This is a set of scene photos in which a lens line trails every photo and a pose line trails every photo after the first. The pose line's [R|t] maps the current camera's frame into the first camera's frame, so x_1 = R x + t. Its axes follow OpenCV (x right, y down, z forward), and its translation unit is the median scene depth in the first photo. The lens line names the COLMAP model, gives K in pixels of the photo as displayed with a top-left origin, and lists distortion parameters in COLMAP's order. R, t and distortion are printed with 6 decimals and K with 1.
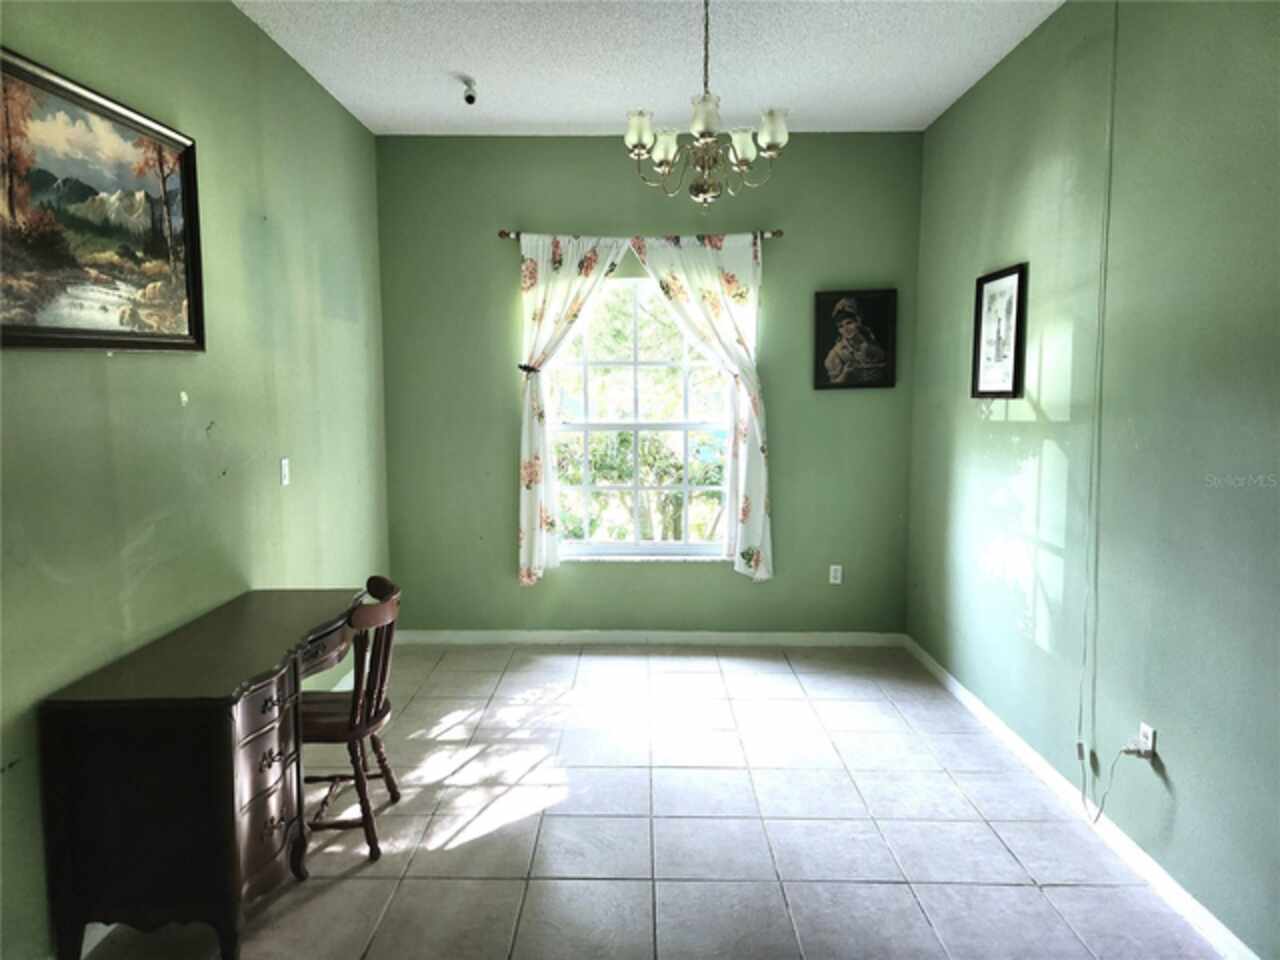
lens RADIAL K [[860.9, 0, 639.8], [0, 860.9, 486.5], [0, 0, 1]] dist [0.057205, -0.053983]
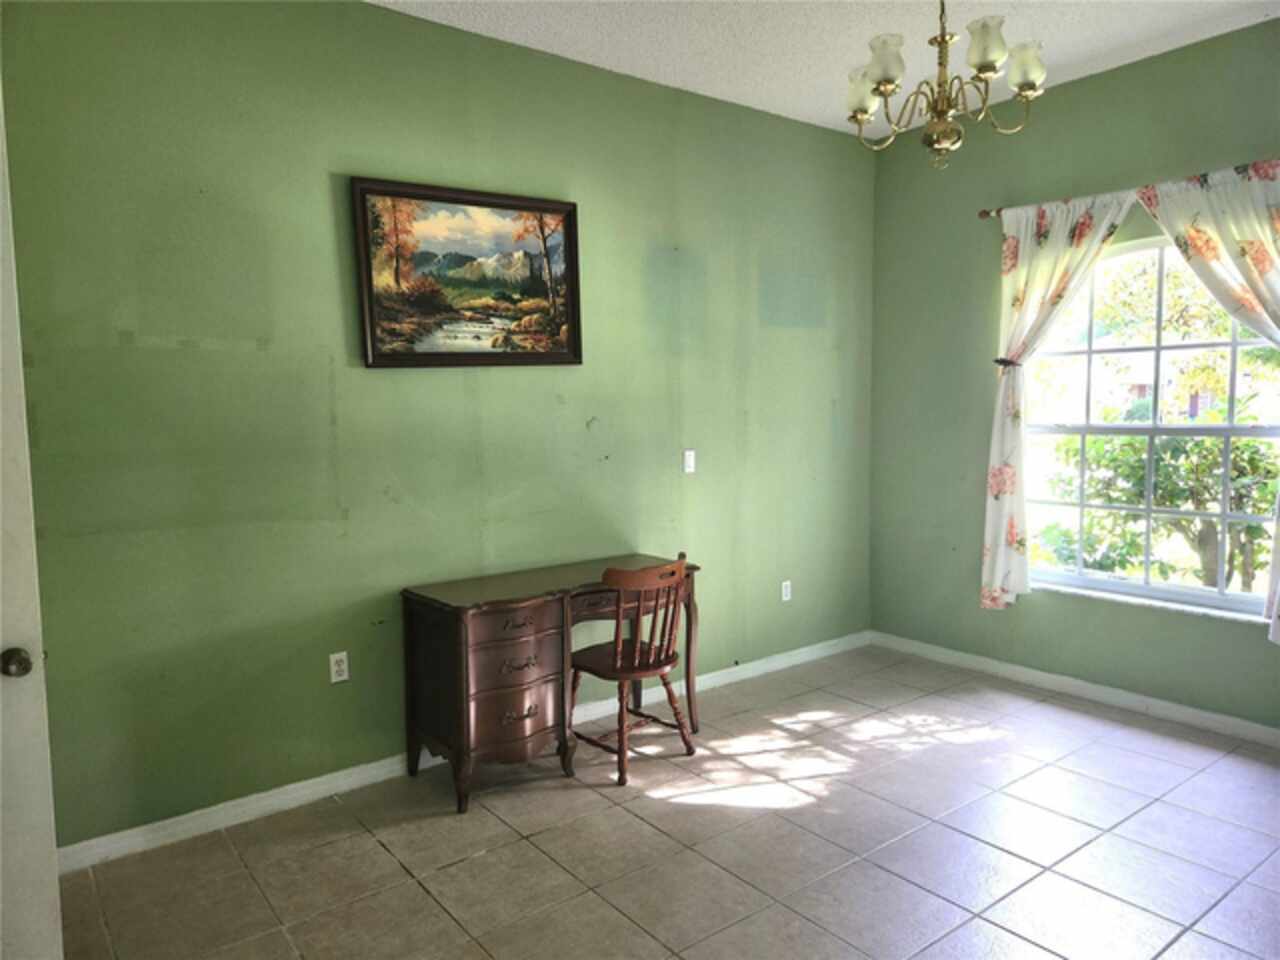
lens RADIAL K [[860.9, 0, 597.5], [0, 860.9, 492.0], [0, 0, 1]] dist [0.057205, -0.053983]
pose [[0.601828, 0.072933, -0.795289, 0.490567], [-0.075397, 0.996562, 0.034334, -0.006540], [0.795059, 0.039299, 0.605258, 0.207449]]
